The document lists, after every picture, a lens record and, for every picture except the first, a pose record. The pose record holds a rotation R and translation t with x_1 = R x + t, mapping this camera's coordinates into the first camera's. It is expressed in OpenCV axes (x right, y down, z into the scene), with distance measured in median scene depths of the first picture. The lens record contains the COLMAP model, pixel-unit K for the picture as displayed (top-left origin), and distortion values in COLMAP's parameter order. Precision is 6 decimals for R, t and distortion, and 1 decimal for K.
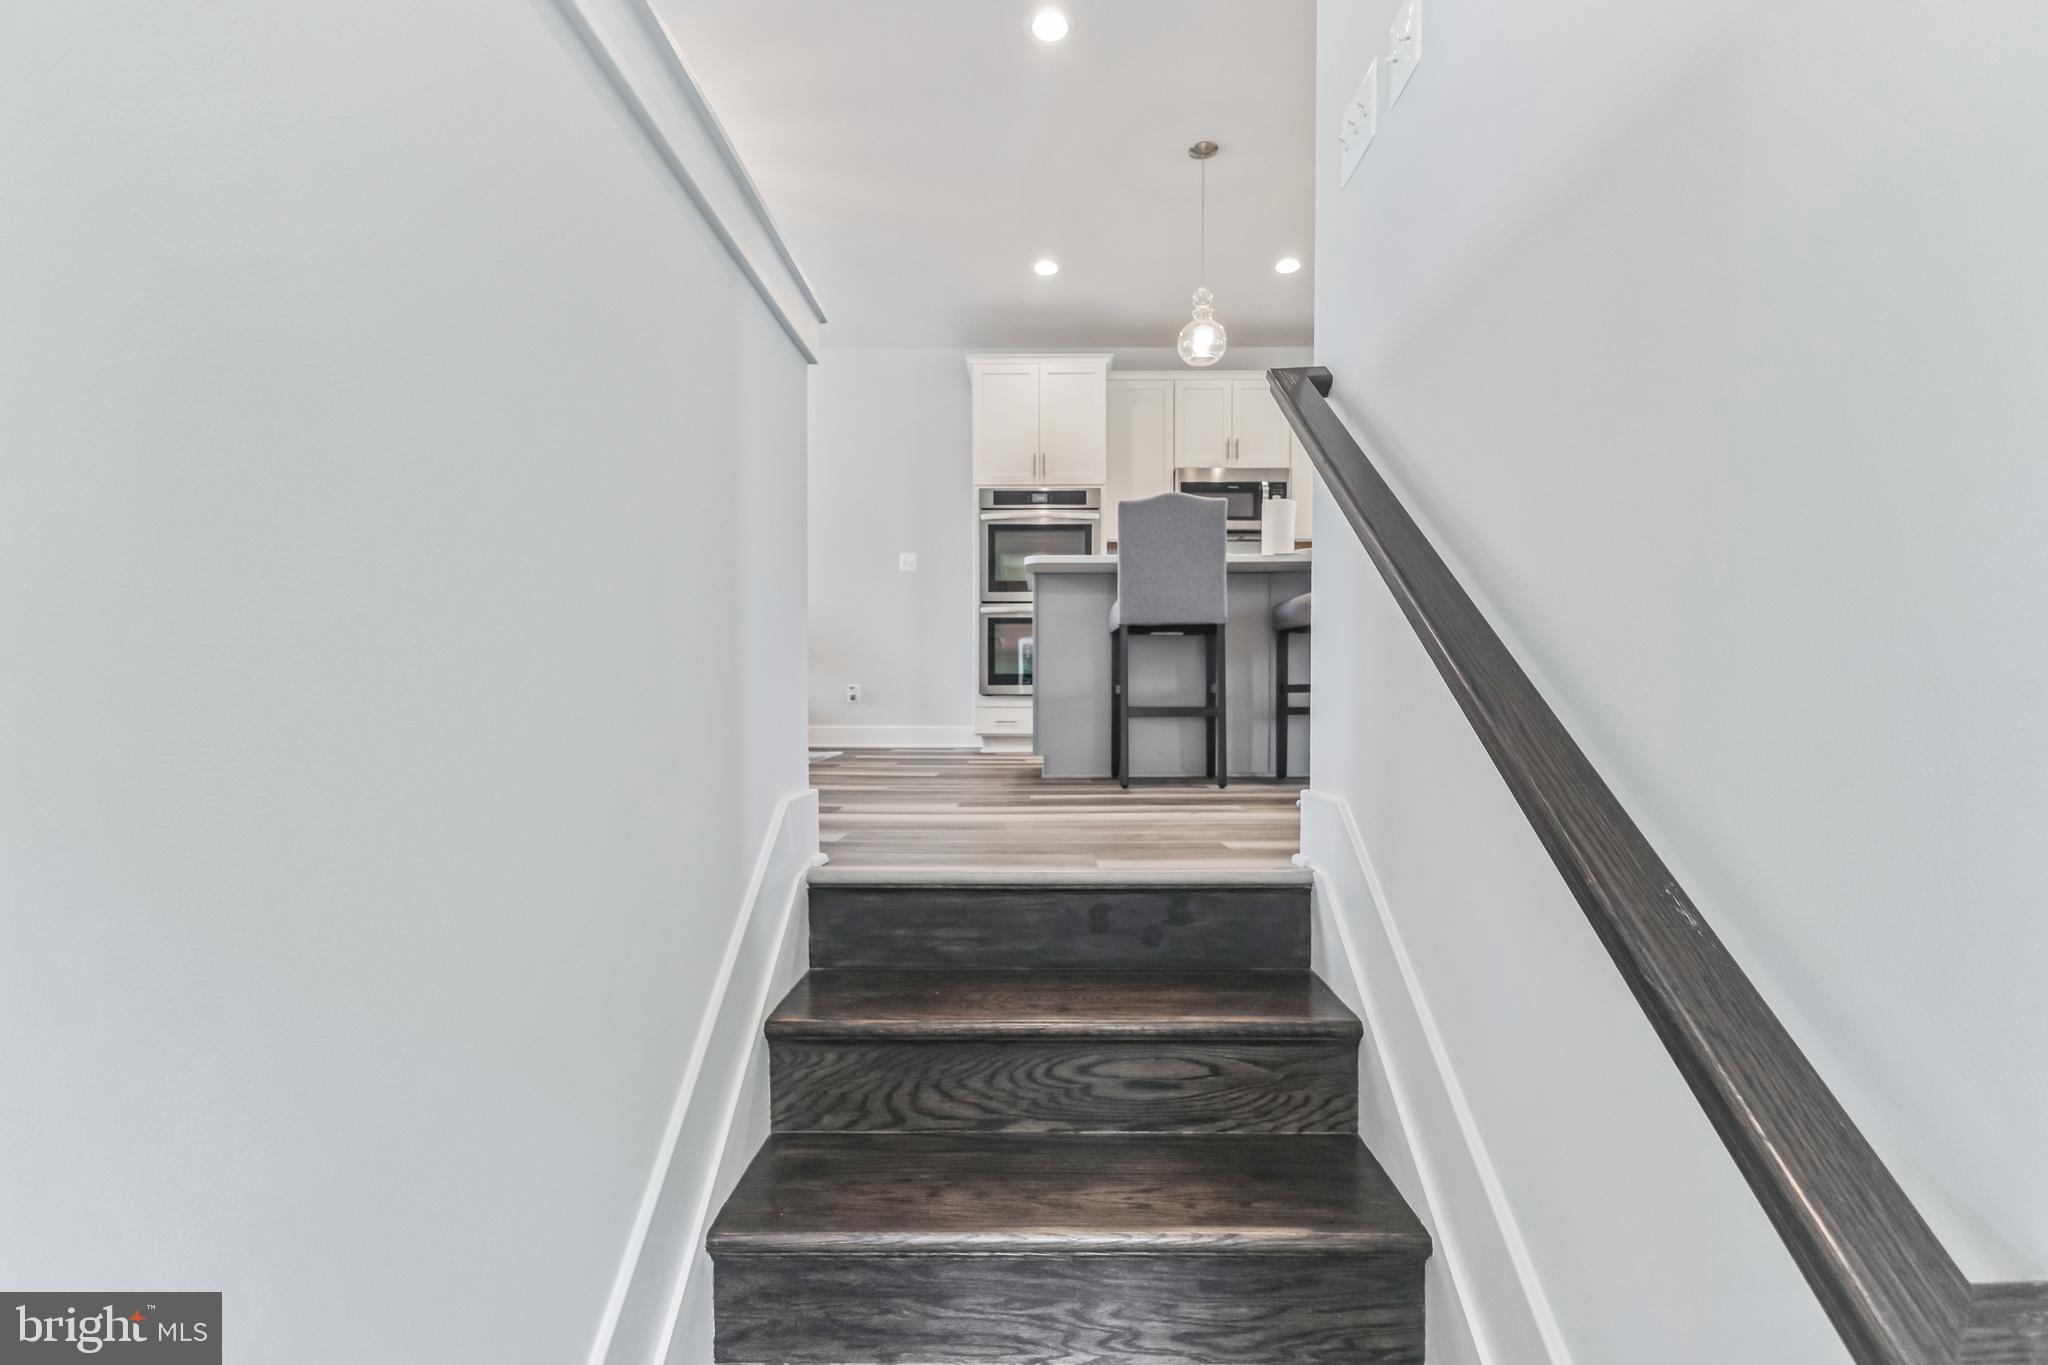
lens RADIAL K [[919.7, 0, 1030.9], [0, 919.7, 722.6], [0, 0, 1]] dist [0.000597, 0.000062]
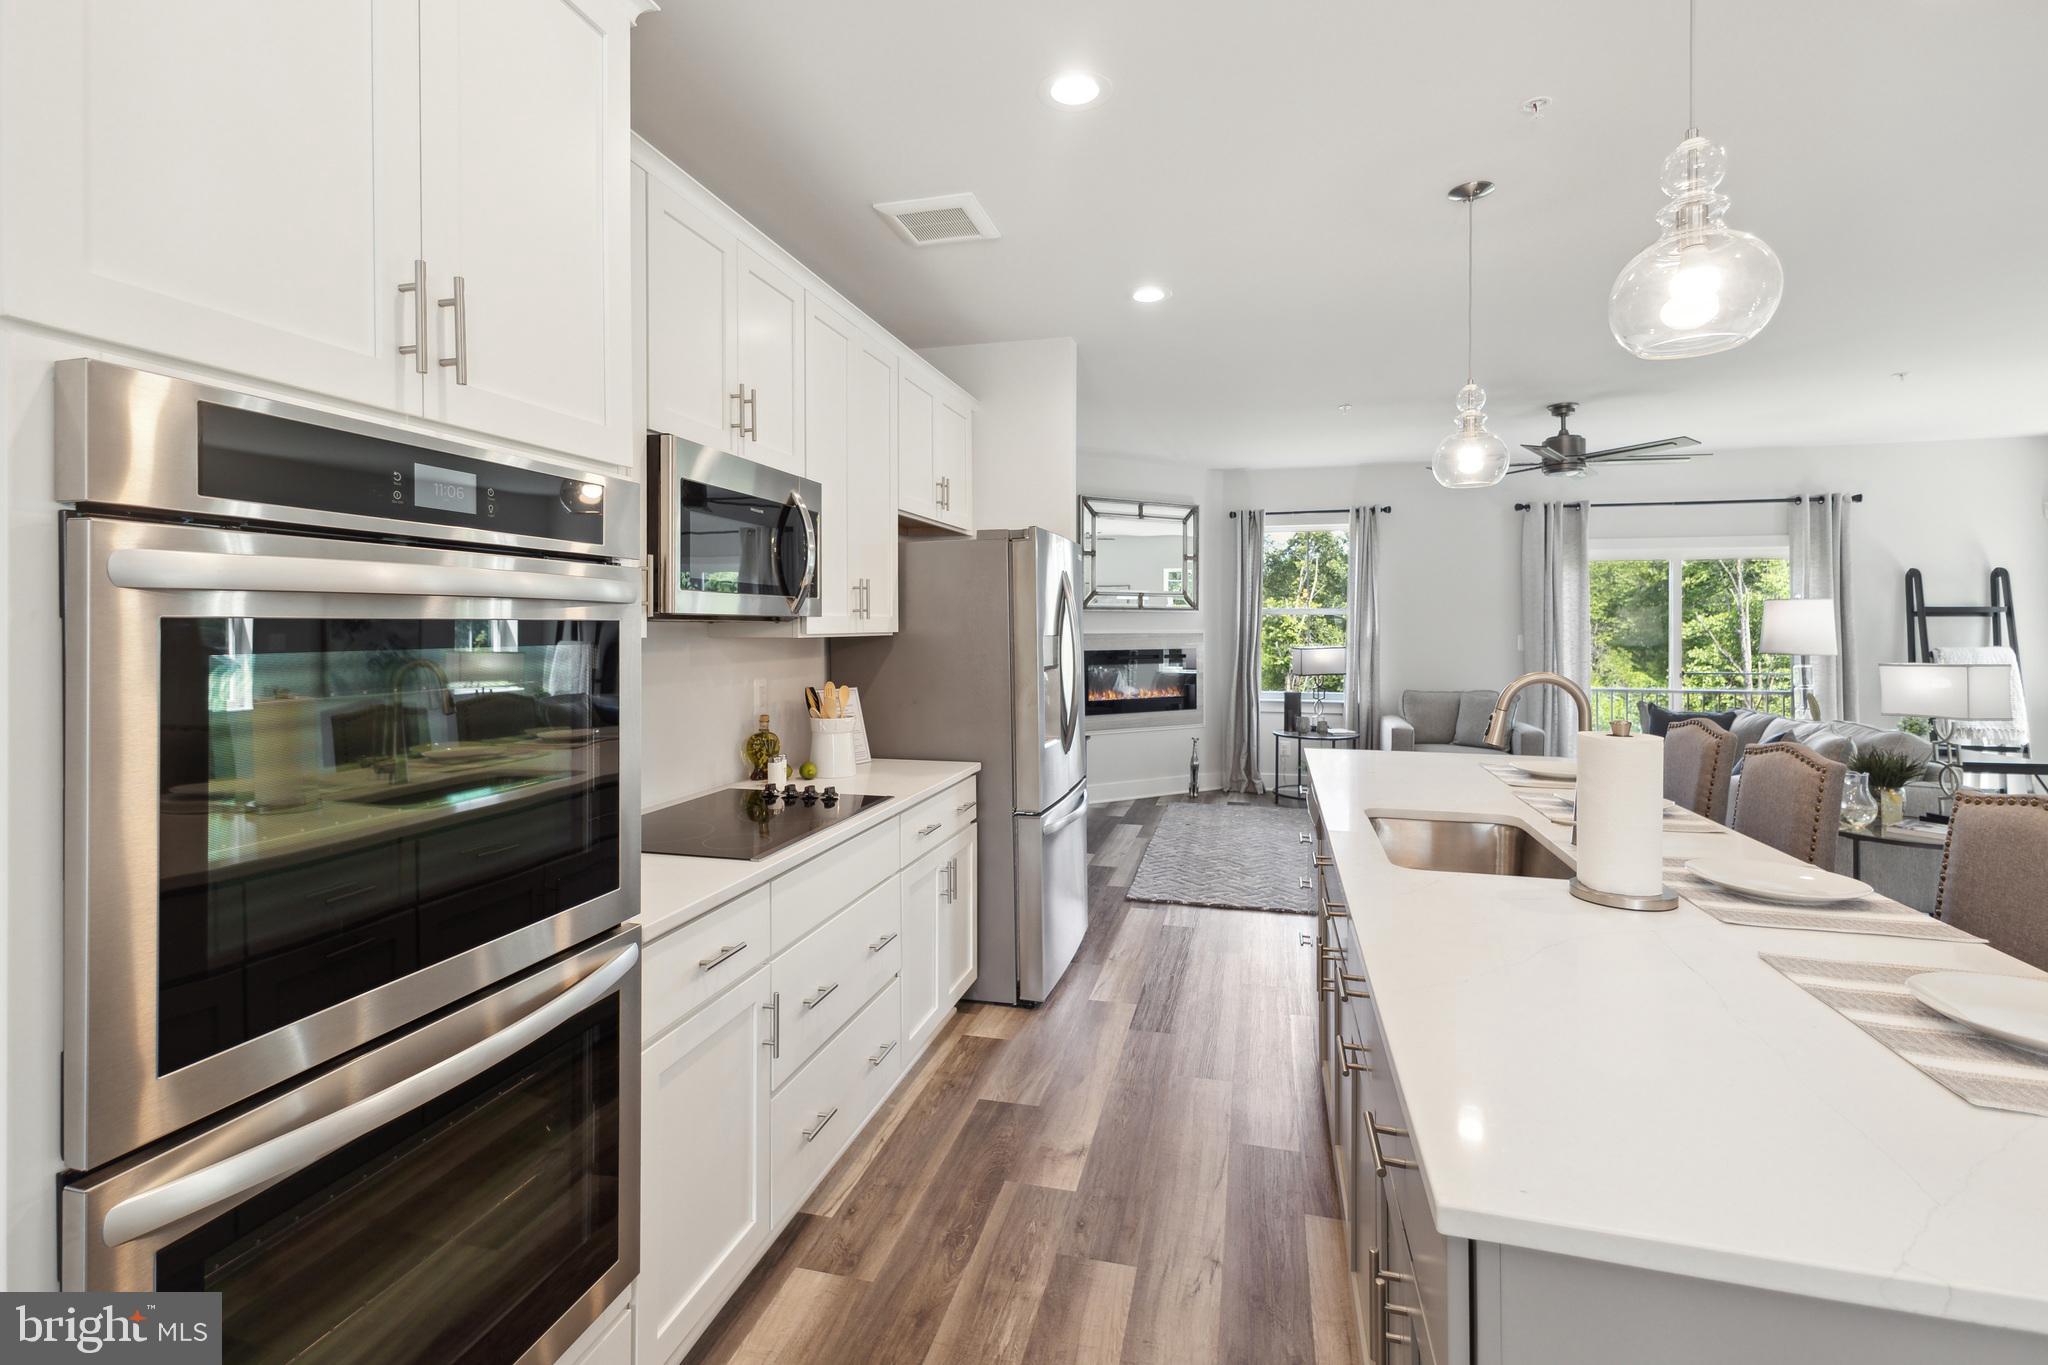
lens RADIAL K [[943.4, 0, 1010.2], [0, 943.4, 625.8], [0, 0, 1]] dist [0.000675, 0.000120]
pose [[0.245683, -0.005198, 0.969336, -0.159351], [0.019766, 0.999805, 0.000351, -0.211911], [-0.969149, 0.019074, 0.245737, 0.828987]]
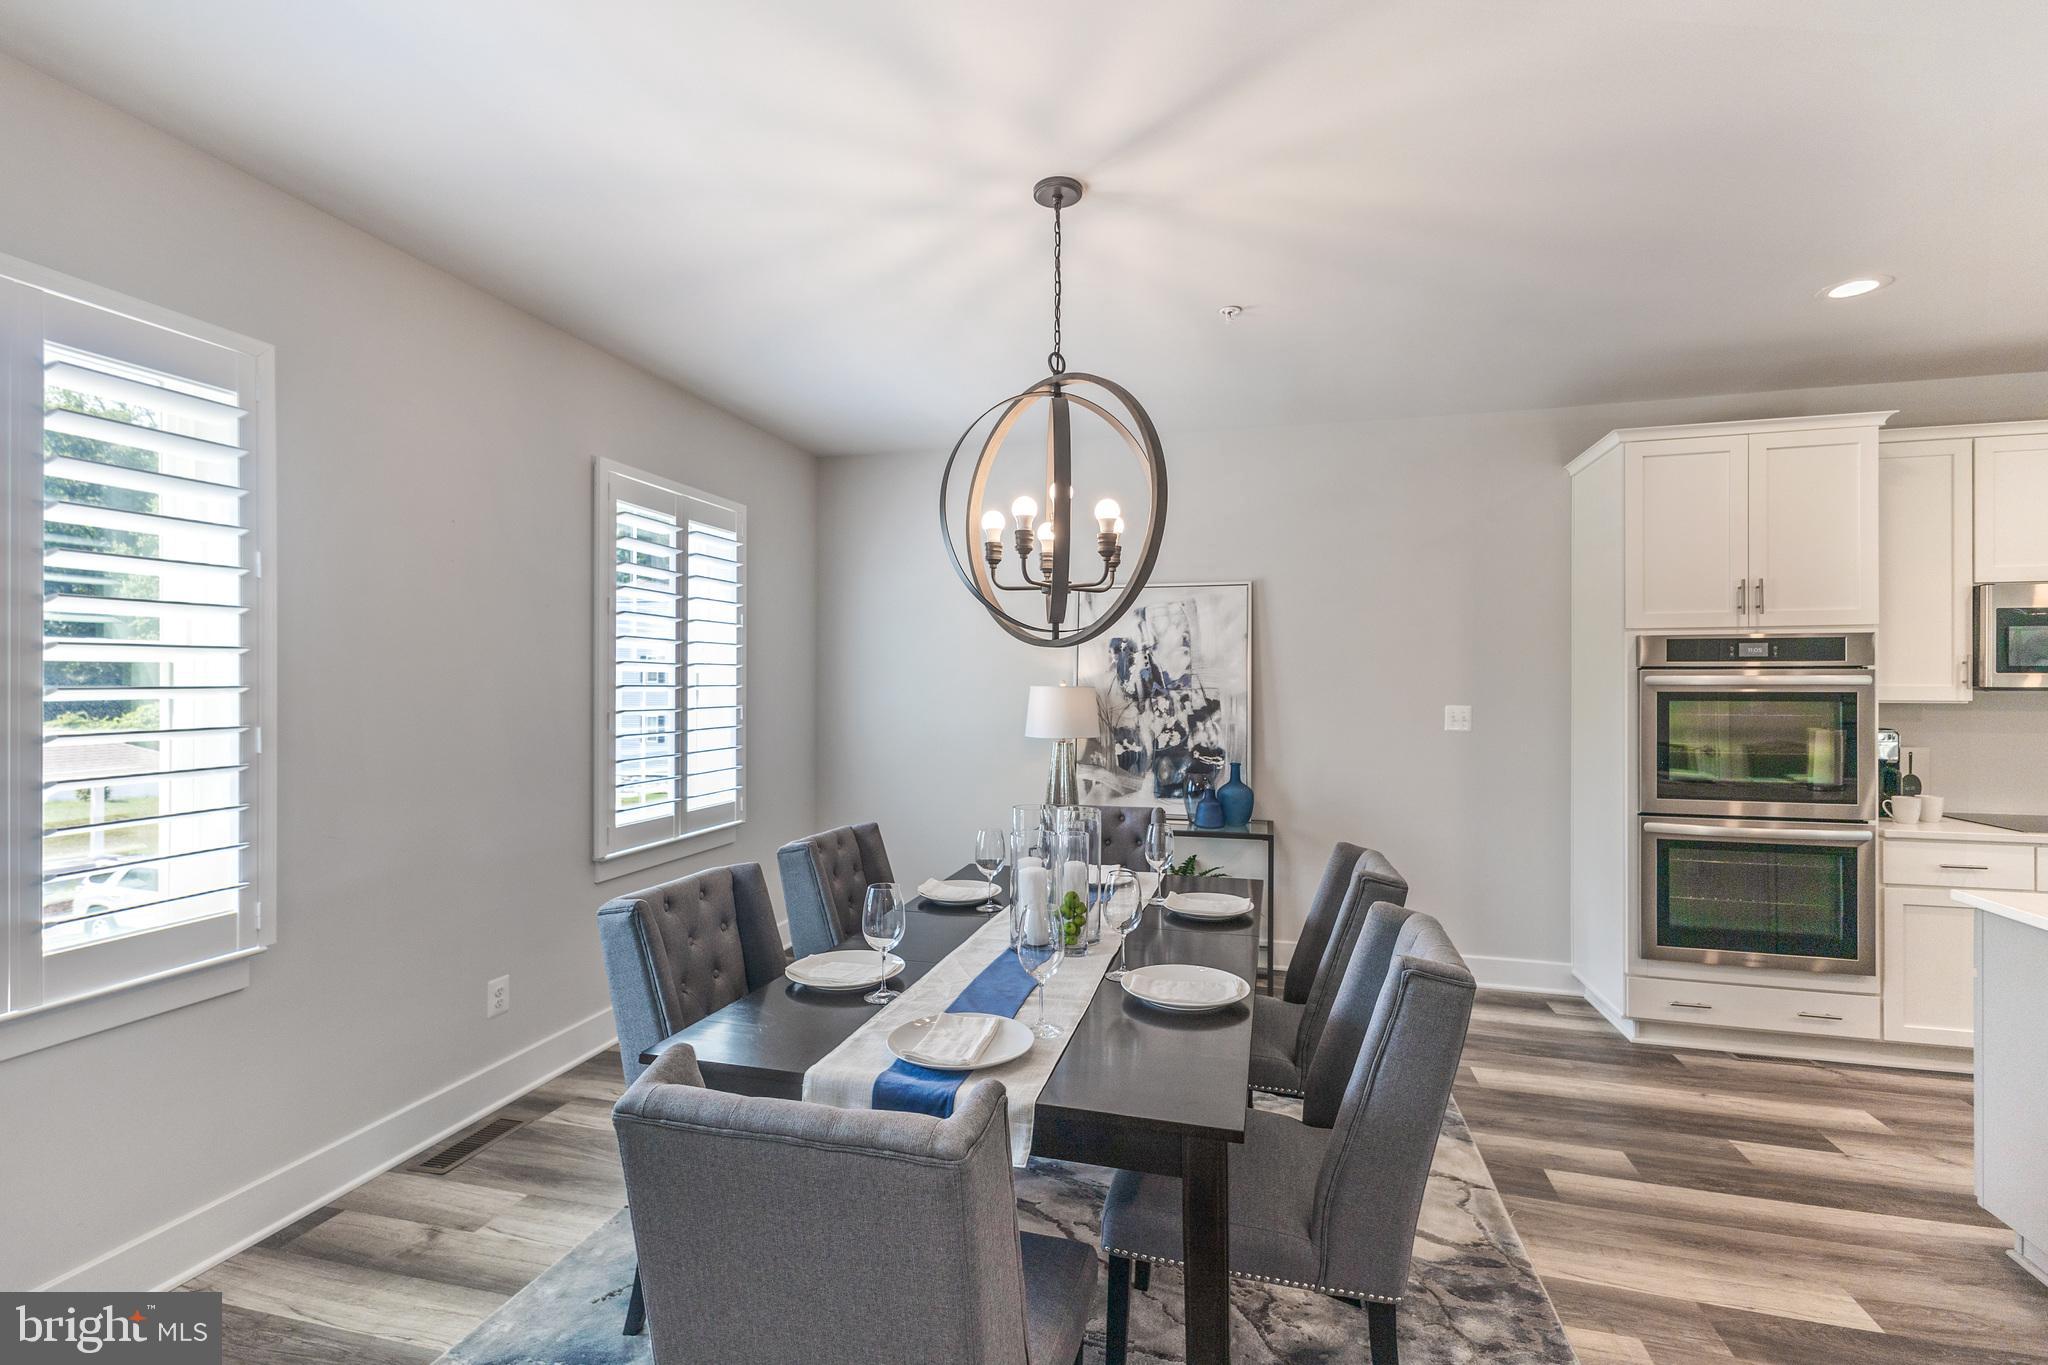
lens RADIAL K [[894.6, 0, 1024.0], [0, 894.6, 682.5], [0, 0, 1]] dist [0.001162, 0.000256]
pose [[0.967376, -0.003939, -0.253315, -0.312916], [-0.002691, 0.999663, -0.025822, -0.204854], [0.253331, 0.025661, 0.967039, 0.290522]]
